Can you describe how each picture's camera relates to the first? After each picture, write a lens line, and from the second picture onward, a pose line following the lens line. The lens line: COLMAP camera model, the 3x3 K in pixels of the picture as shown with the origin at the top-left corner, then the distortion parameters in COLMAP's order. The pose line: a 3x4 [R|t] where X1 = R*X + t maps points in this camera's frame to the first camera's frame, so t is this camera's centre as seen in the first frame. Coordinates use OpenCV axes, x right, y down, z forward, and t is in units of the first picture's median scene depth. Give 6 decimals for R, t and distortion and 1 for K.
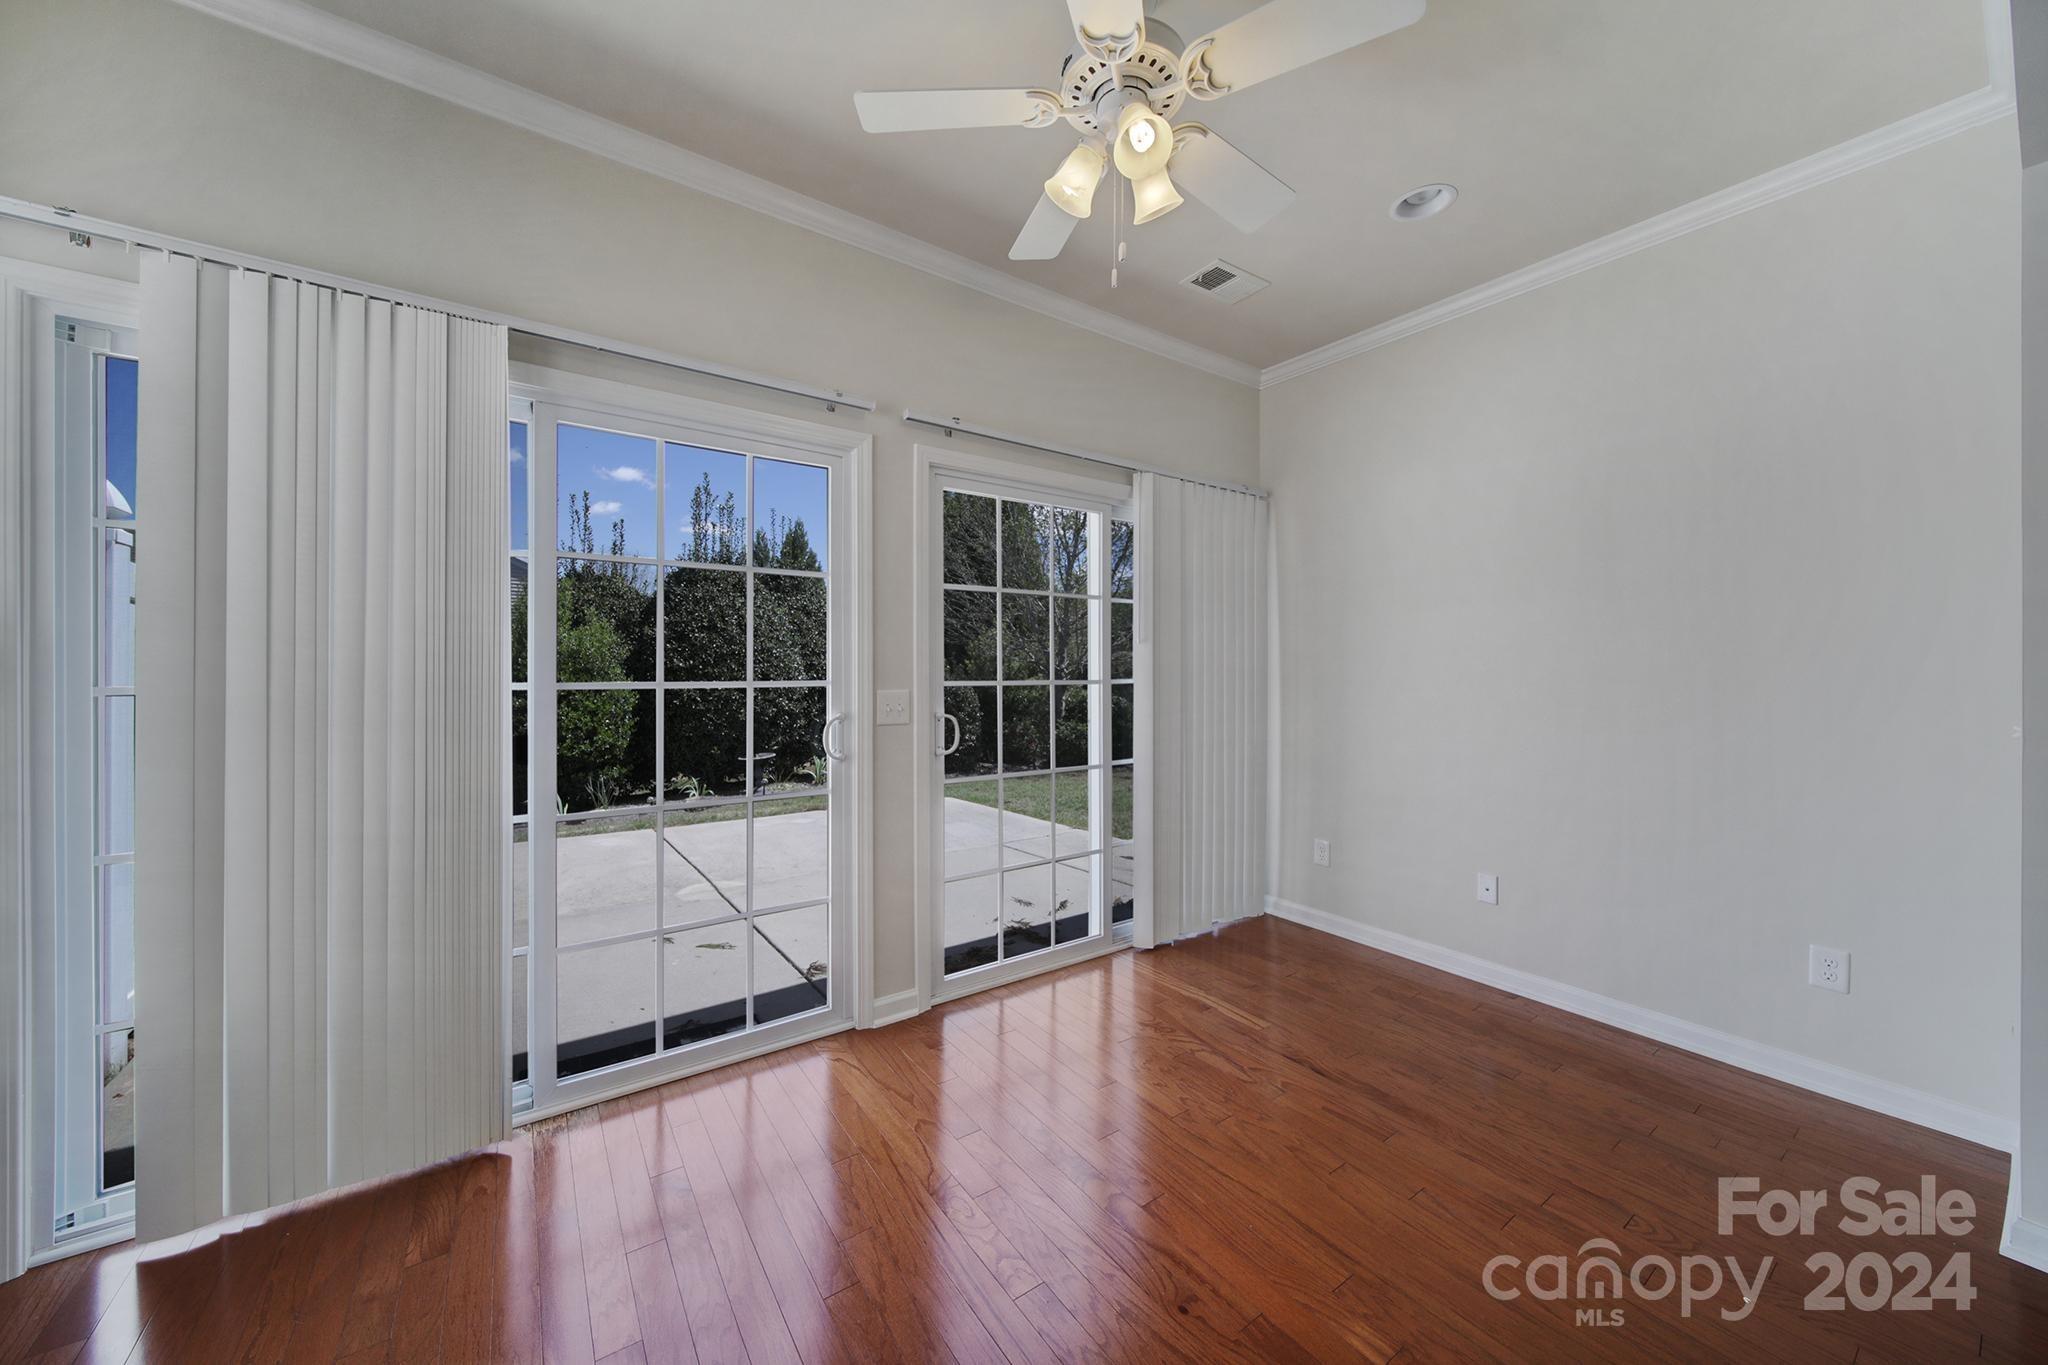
lens RADIAL K [[729.5, 0, 1029.8], [0, 729.5, 673.9], [0, 0, 1]] dist [-0.001526, -0.000098]
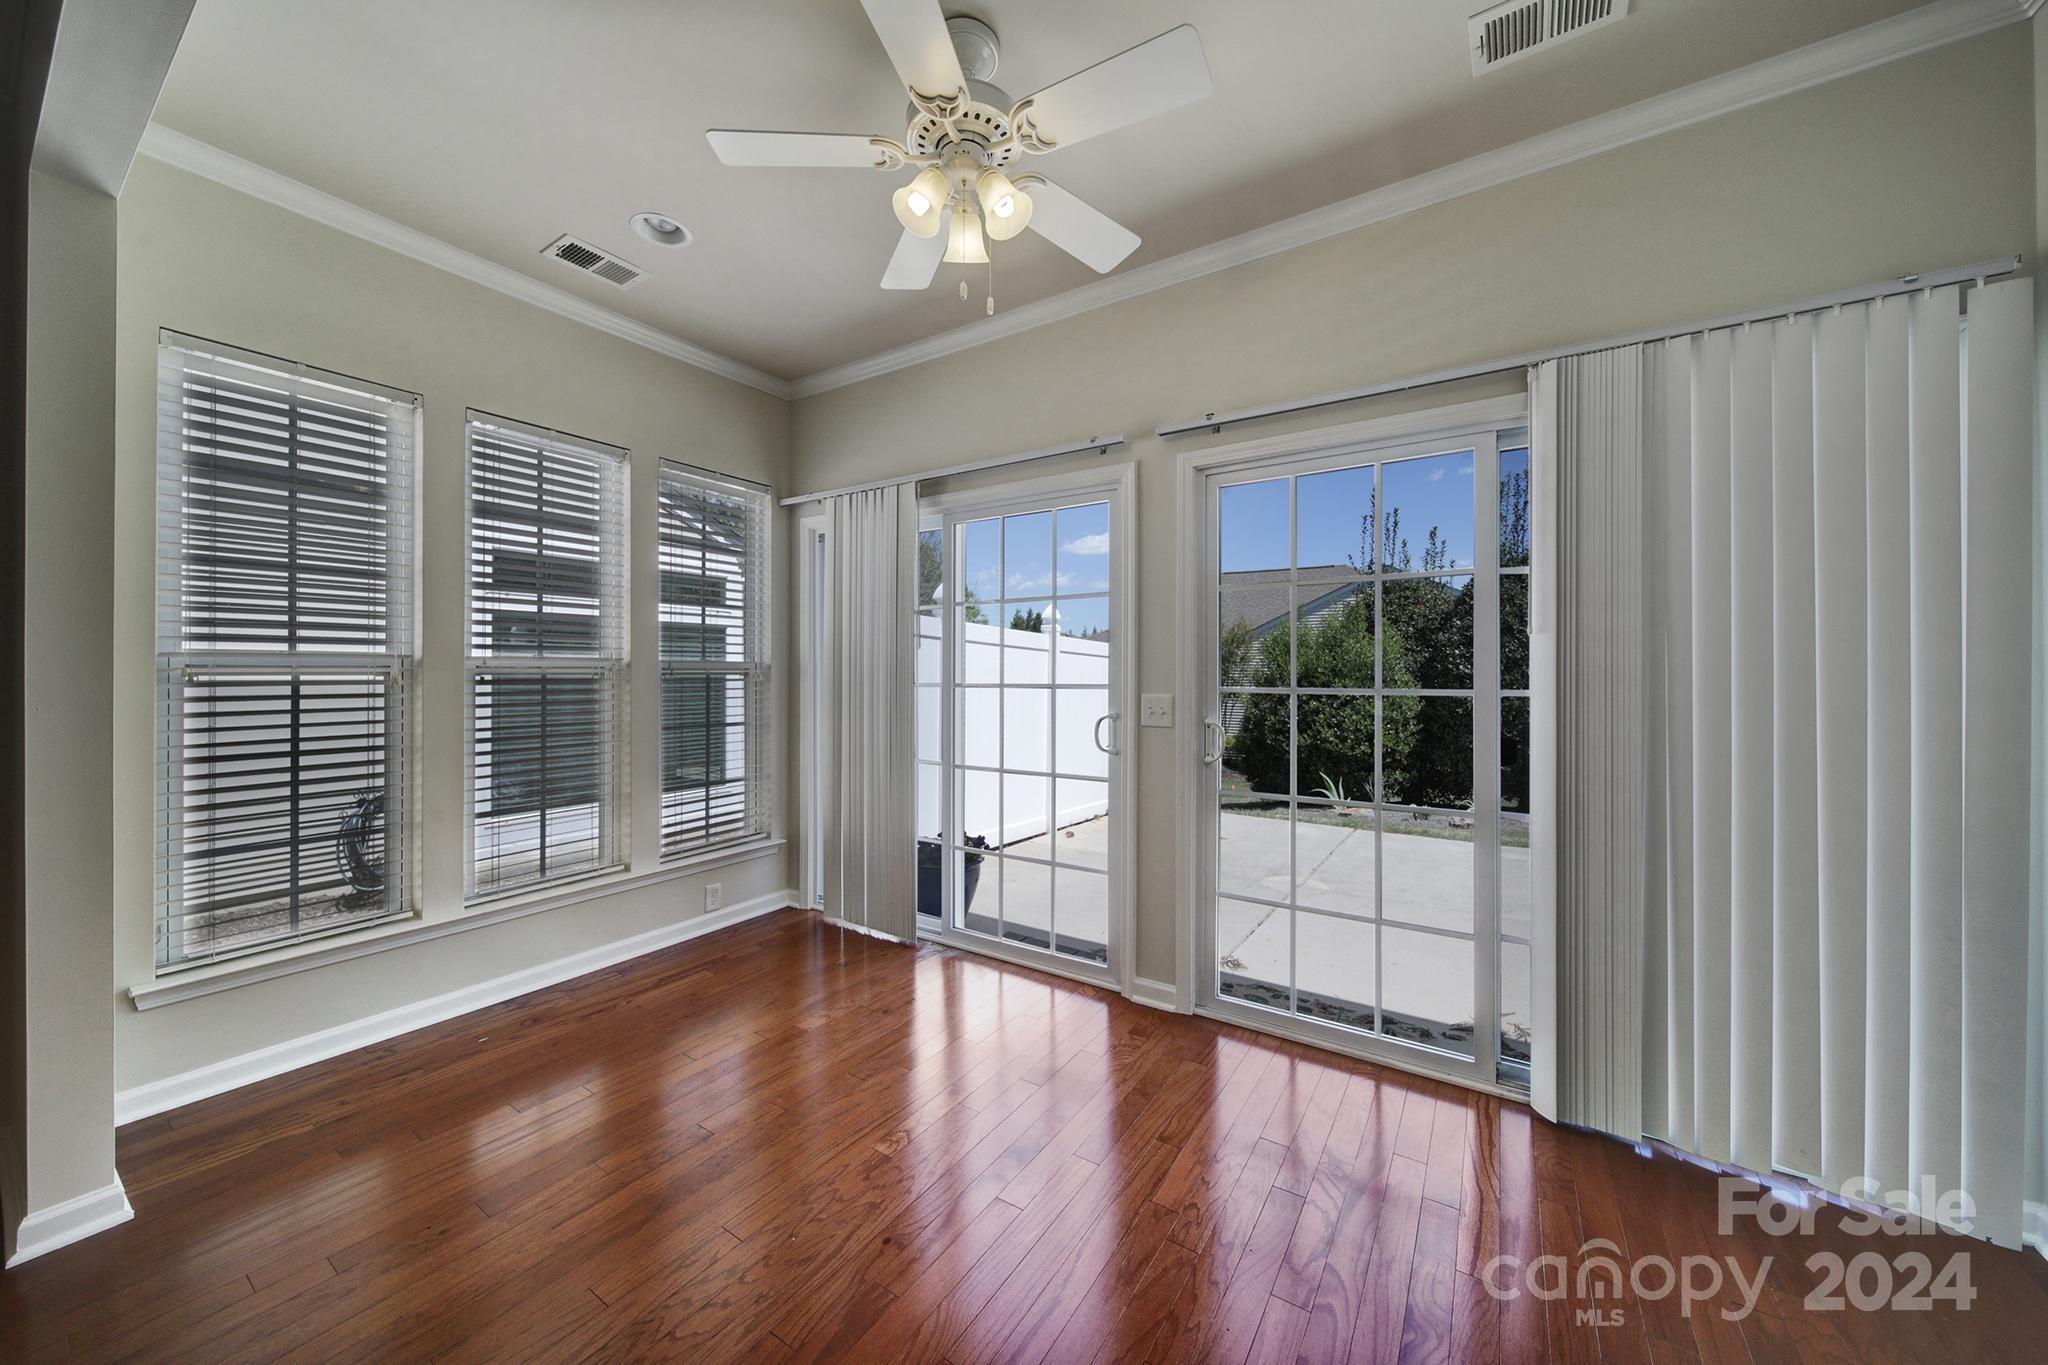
lens RADIAL K [[729.5, 0, 1012.7], [0, 729.5, 673.3], [0, 0, 1]] dist [-0.001526, -0.000098]
pose [[0.349425, -0.002393, -0.936961, 0.574081], [-0.010154, 0.999928, -0.006340, 0.001306], [0.936909, 0.011729, 0.349375, 0.338927]]
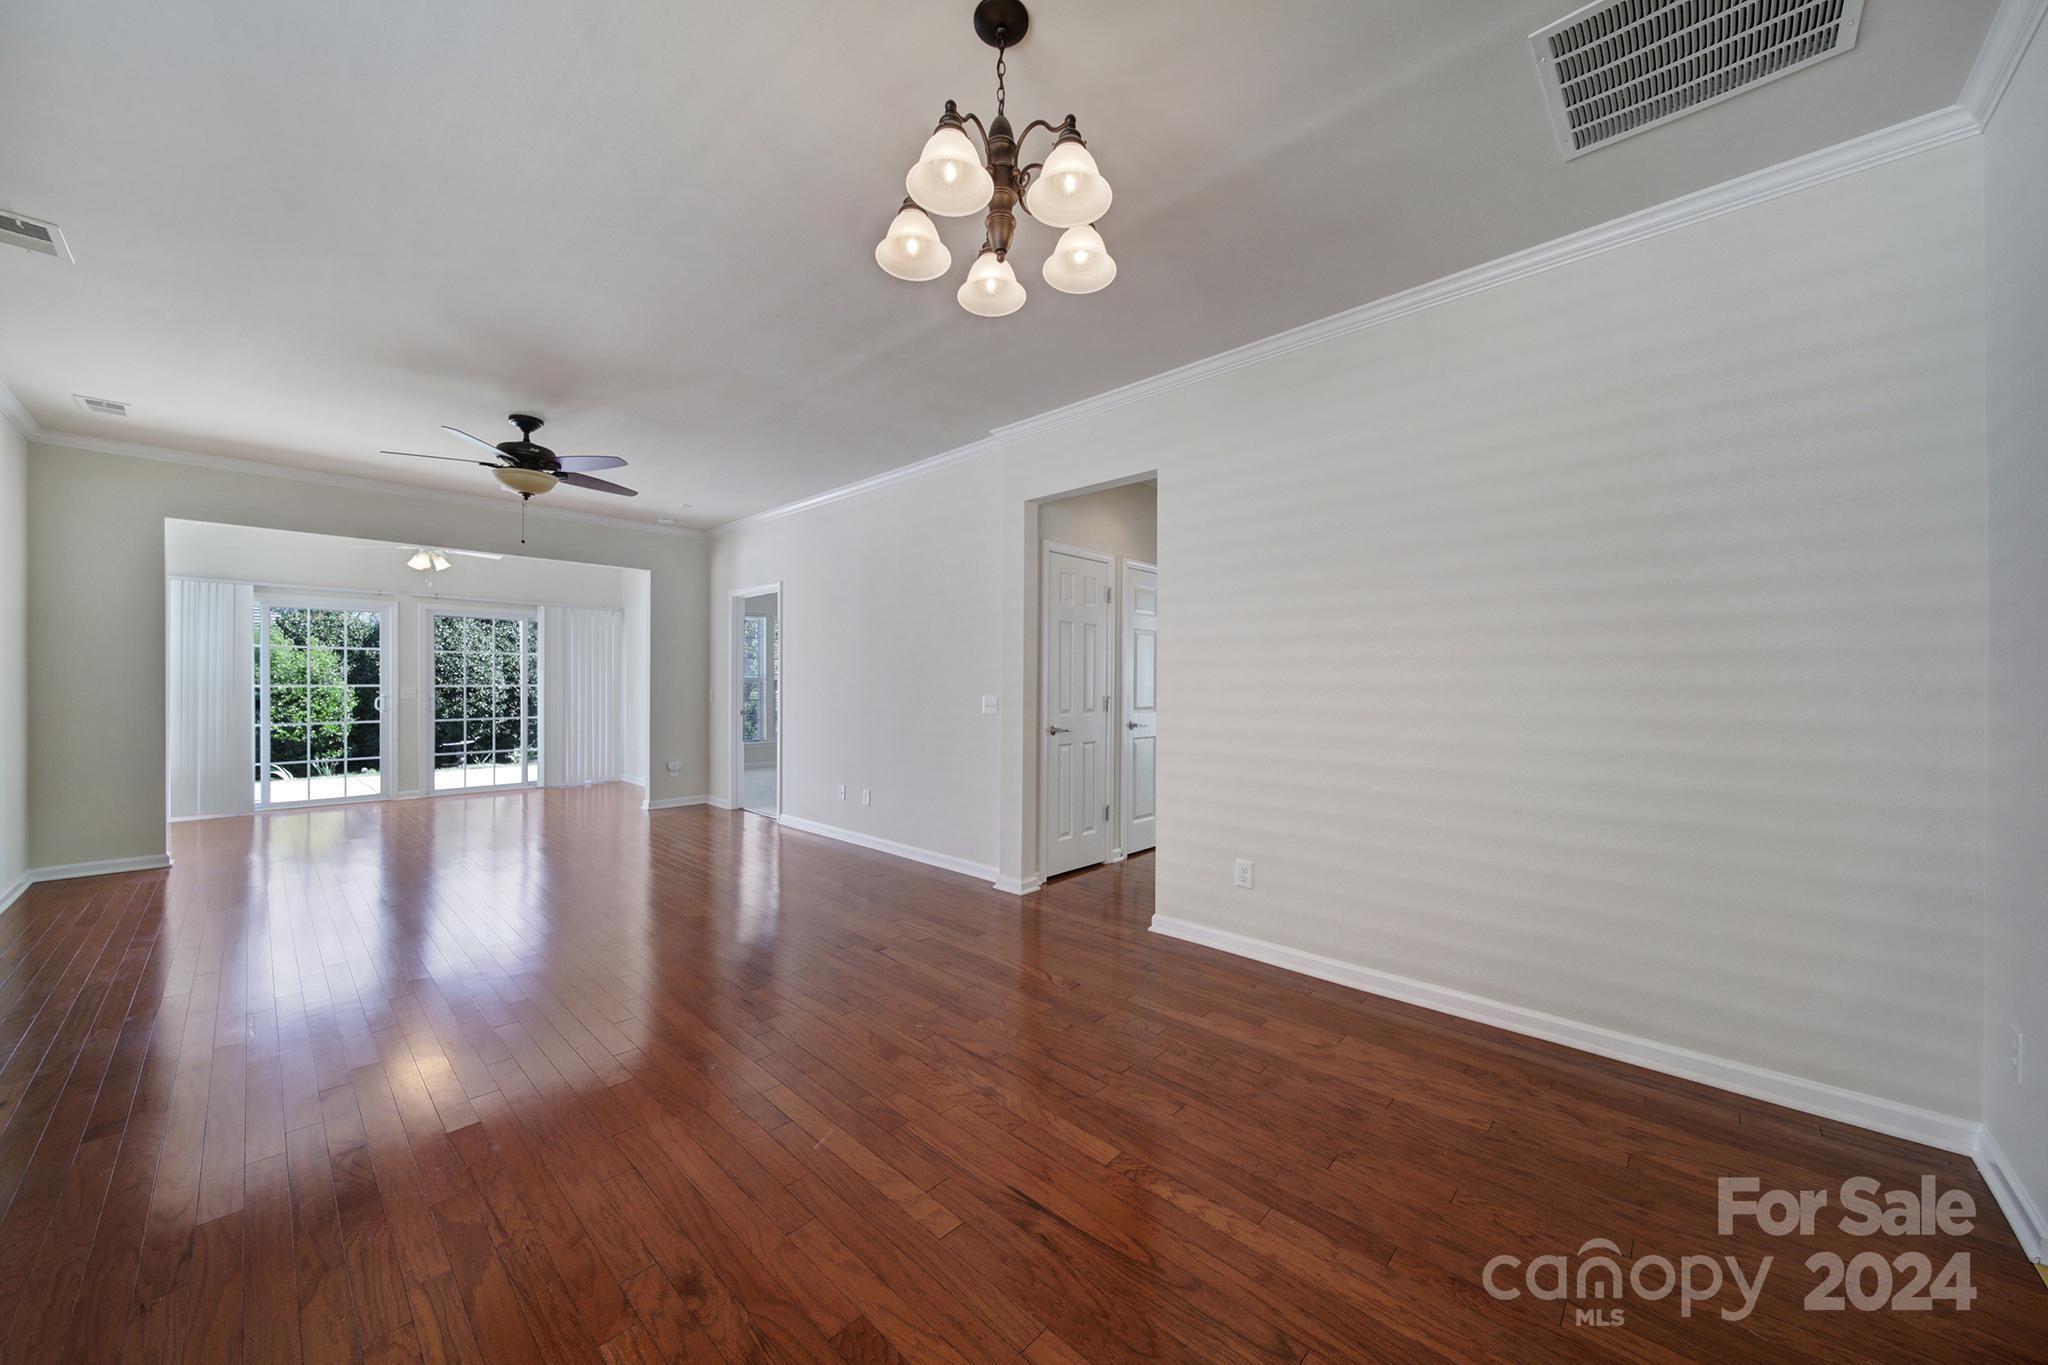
lens RADIAL K [[729.5, 0, 1024.9], [0, 729.5, 687.9], [0, 0, 1]] dist [-0.001526, -0.000098]
pose [[0.979811, 0.002231, 0.199913, 1.297531], [-0.002052, 0.999997, -0.001106, 0.017110], [-0.199915, 0.000673, 0.979813, -1.852853]]
